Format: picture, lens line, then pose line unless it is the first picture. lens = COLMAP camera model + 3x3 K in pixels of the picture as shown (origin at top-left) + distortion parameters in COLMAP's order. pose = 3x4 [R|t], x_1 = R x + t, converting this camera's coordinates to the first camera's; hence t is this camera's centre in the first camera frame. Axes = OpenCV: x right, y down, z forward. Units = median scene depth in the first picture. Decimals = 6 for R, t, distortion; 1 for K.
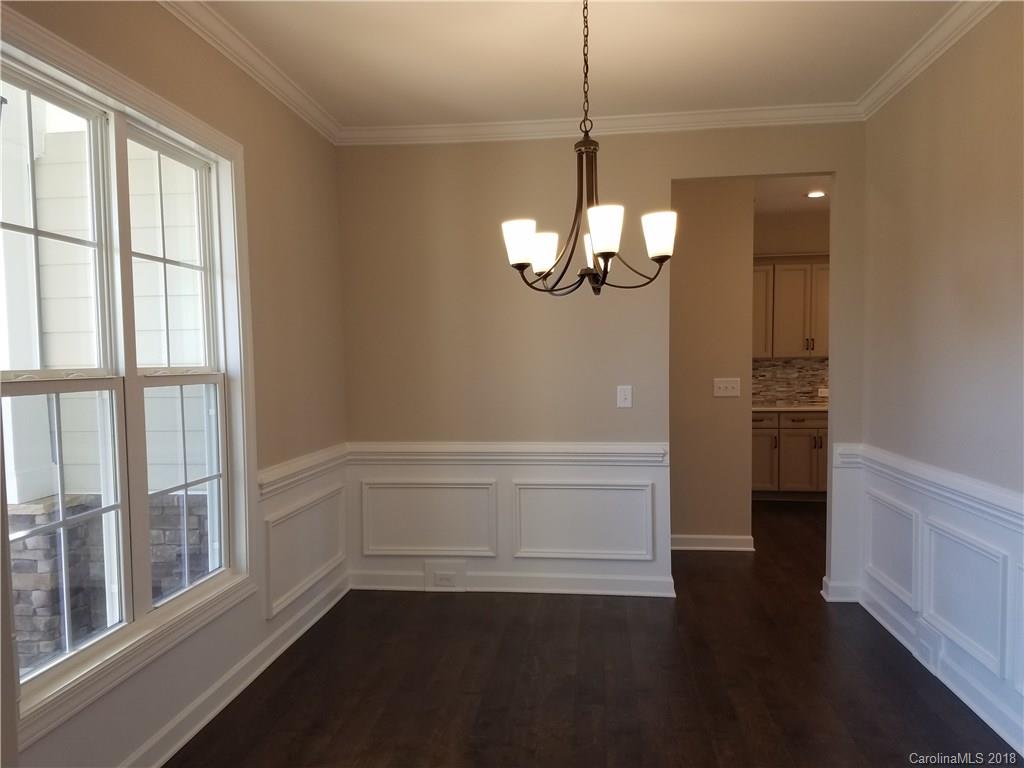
lens RADIAL K [[778.0, 0, 511.1], [0, 778.0, 400.4], [0, 0, 1]] dist [0.140365, -0.167807]
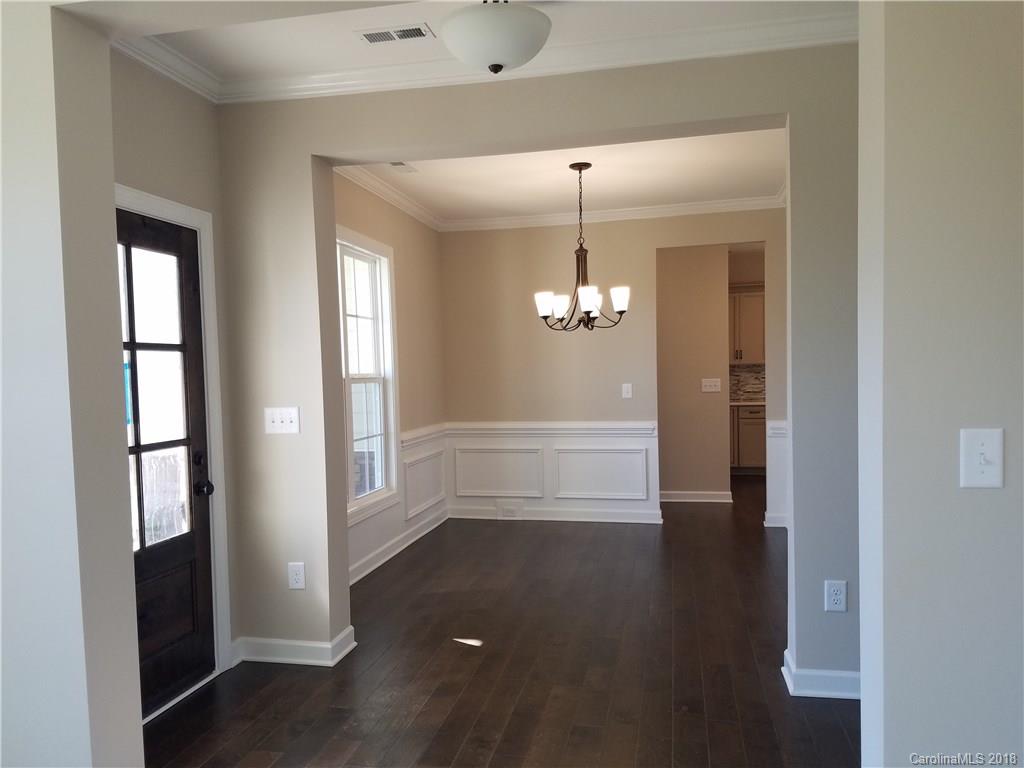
lens RADIAL K [[778.0, 0, 506.5], [0, 778.0, 395.0], [0, 0, 1]] dist [0.140365, -0.167807]
pose [[0.994932, -0.007050, -0.100304, 0.078986], [0.005411, 0.999848, -0.016602, 0.033136], [0.100406, 0.015975, 0.994818, -0.642895]]
